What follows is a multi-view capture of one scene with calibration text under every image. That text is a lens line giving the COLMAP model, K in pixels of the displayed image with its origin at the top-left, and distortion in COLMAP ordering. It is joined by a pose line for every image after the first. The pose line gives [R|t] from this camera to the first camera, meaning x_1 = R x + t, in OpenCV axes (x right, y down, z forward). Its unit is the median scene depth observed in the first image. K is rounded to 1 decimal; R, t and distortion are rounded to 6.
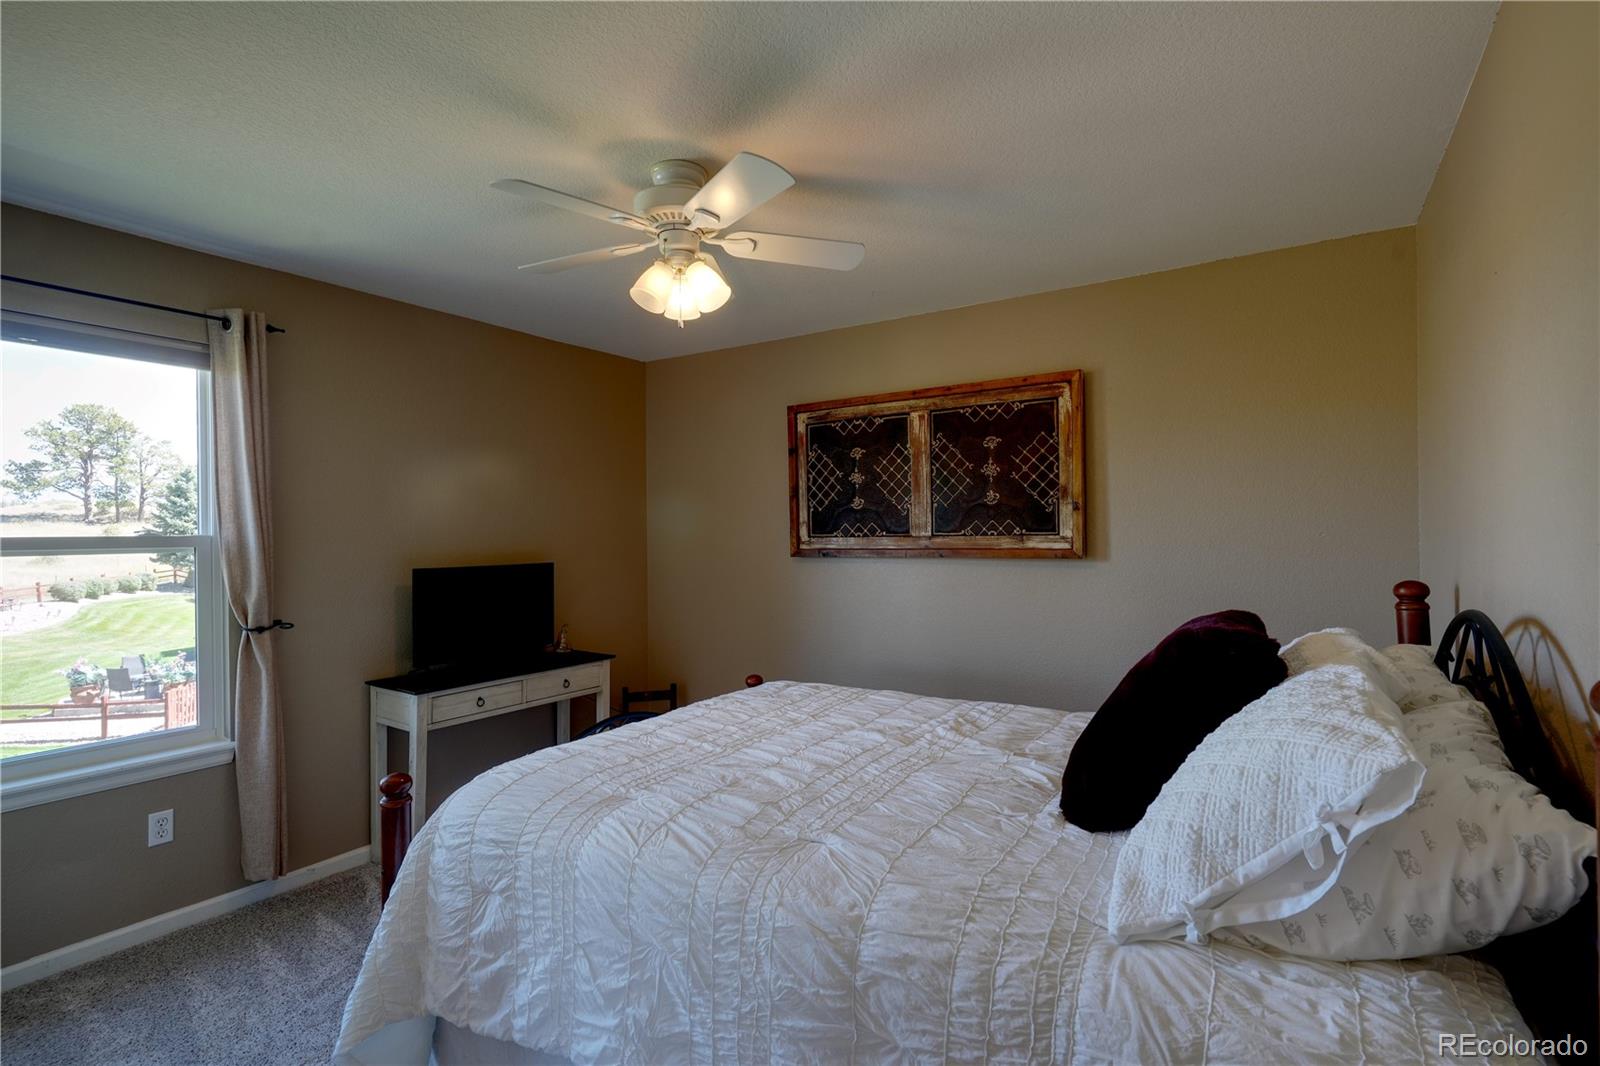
lens RADIAL K [[771.4, 0, 794.7], [0, 771.4, 537.4], [0, 0, 1]] dist [-0.002101, -0.000109]
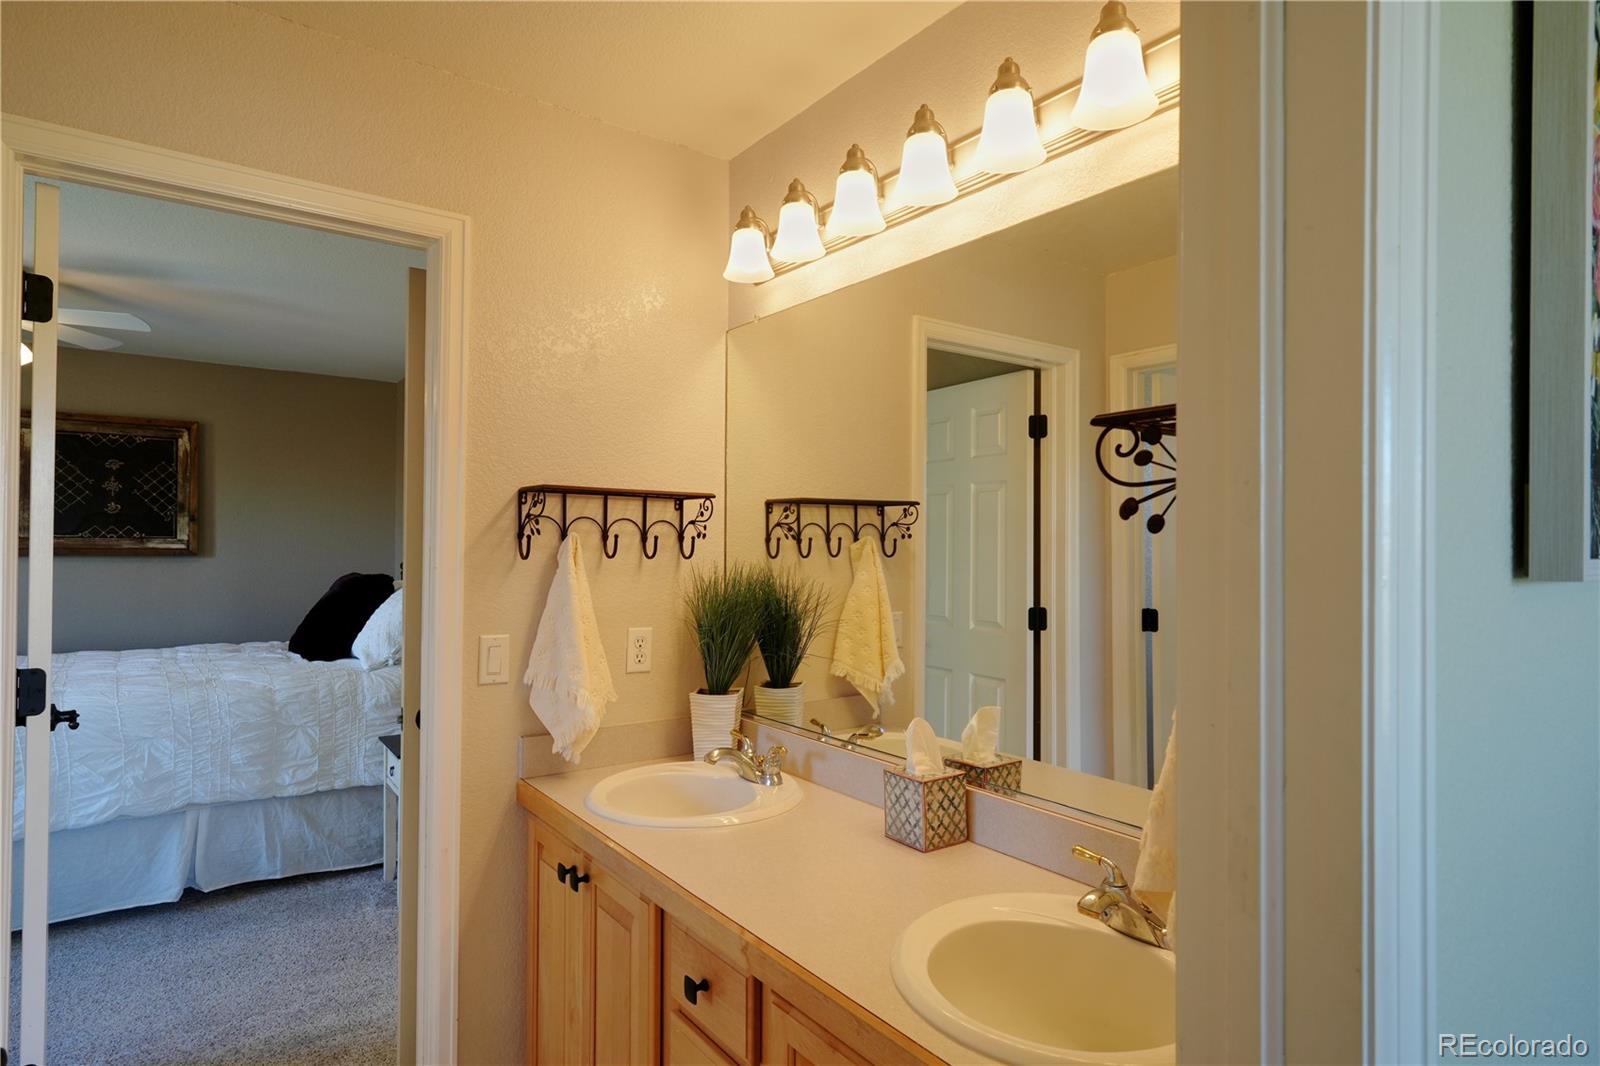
lens RADIAL K [[915.4, 0, 797.7], [0, 915.4, 536.1], [0, 0, 1]] dist [-0.001818, 0.000041]
pose [[0.365428, 0.019432, 0.930637, -0.773916], [-0.007378, 0.999811, -0.017979, 0.013891], [-0.930810, -0.000296, 0.365503, -0.630296]]
